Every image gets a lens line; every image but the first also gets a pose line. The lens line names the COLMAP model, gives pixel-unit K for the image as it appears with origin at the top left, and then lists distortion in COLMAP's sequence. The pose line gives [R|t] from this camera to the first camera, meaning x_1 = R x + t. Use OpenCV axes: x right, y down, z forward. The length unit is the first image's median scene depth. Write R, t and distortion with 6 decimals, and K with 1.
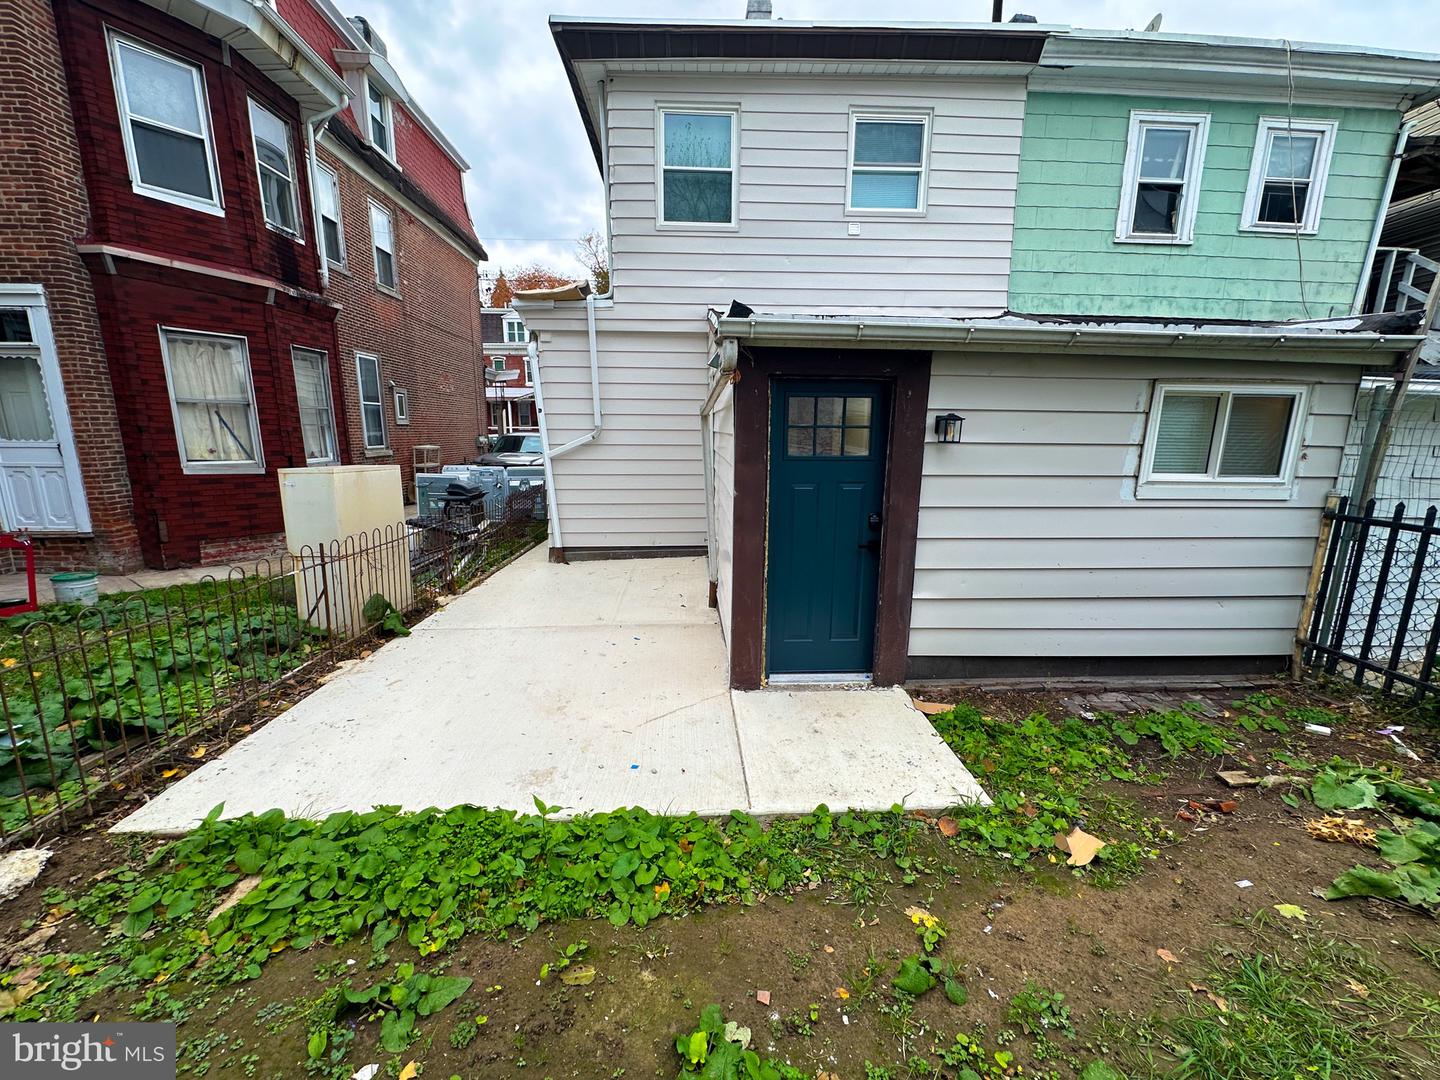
lens RADIAL K [[578.2, 0, 713.1], [0, 578.2, 546.0], [0, 0, 1]] dist [-0.002382, 0.000944]
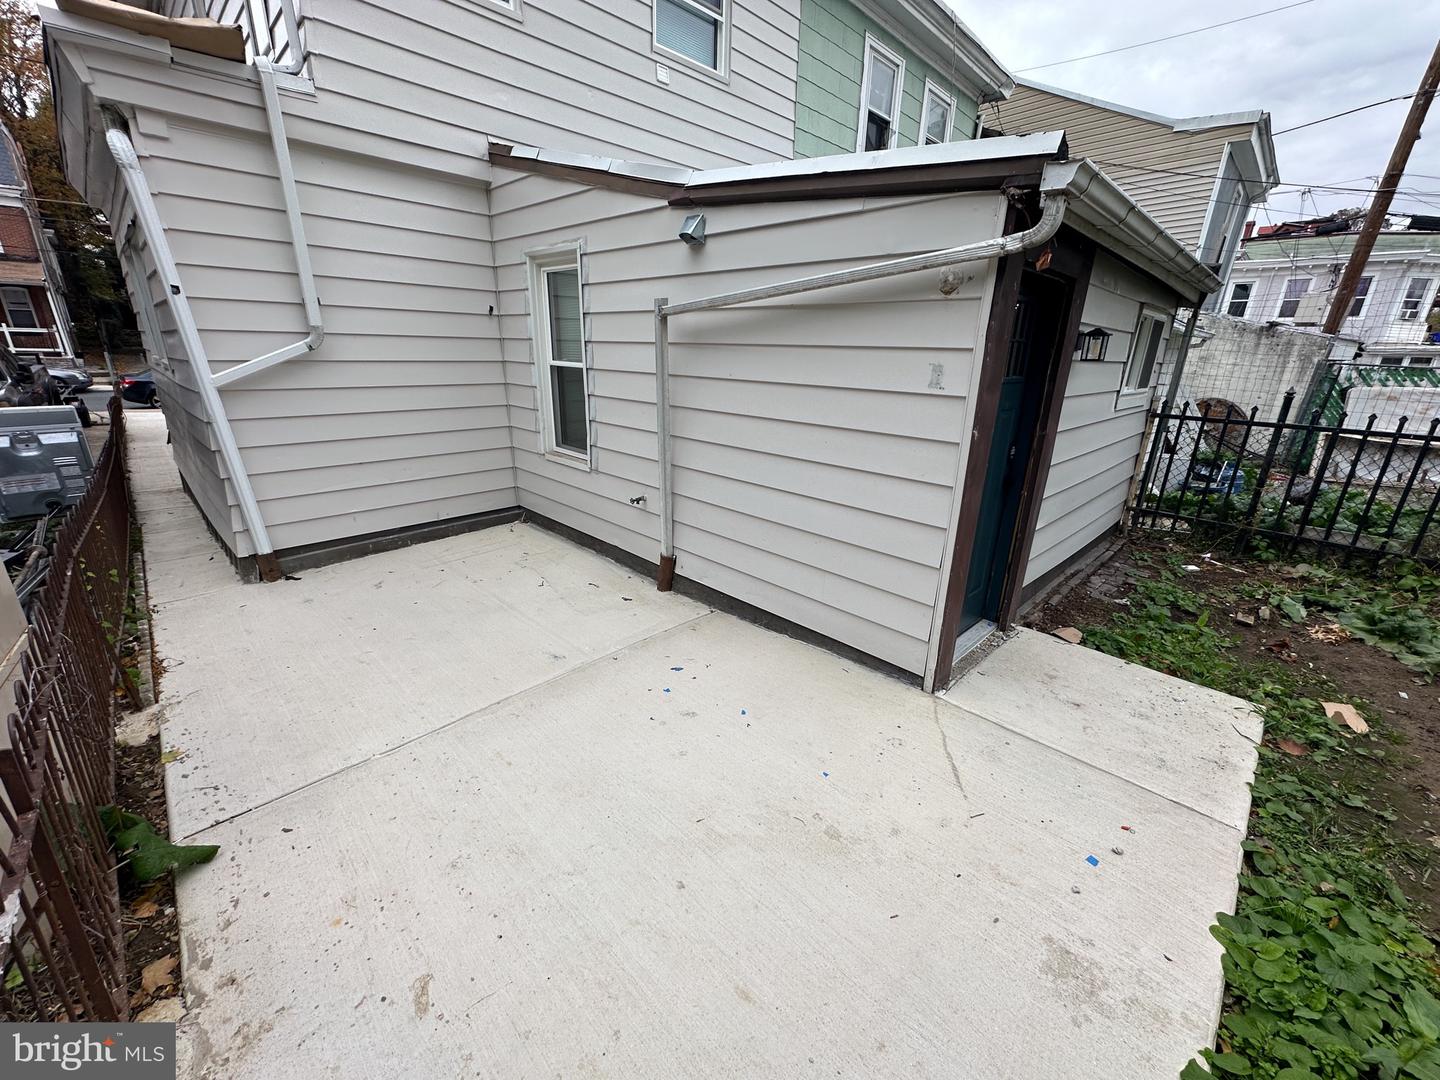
lens RADIAL K [[578.2, 0, 713.0], [0, 578.2, 546.1], [0, 0, 1]] dist [-0.002382, 0.000944]
pose [[0.740421, -0.205914, 0.639825, -0.341207], [0.117356, 0.976900, 0.178588, -0.059992], [-0.661819, -0.057143, 0.747483, 0.343520]]
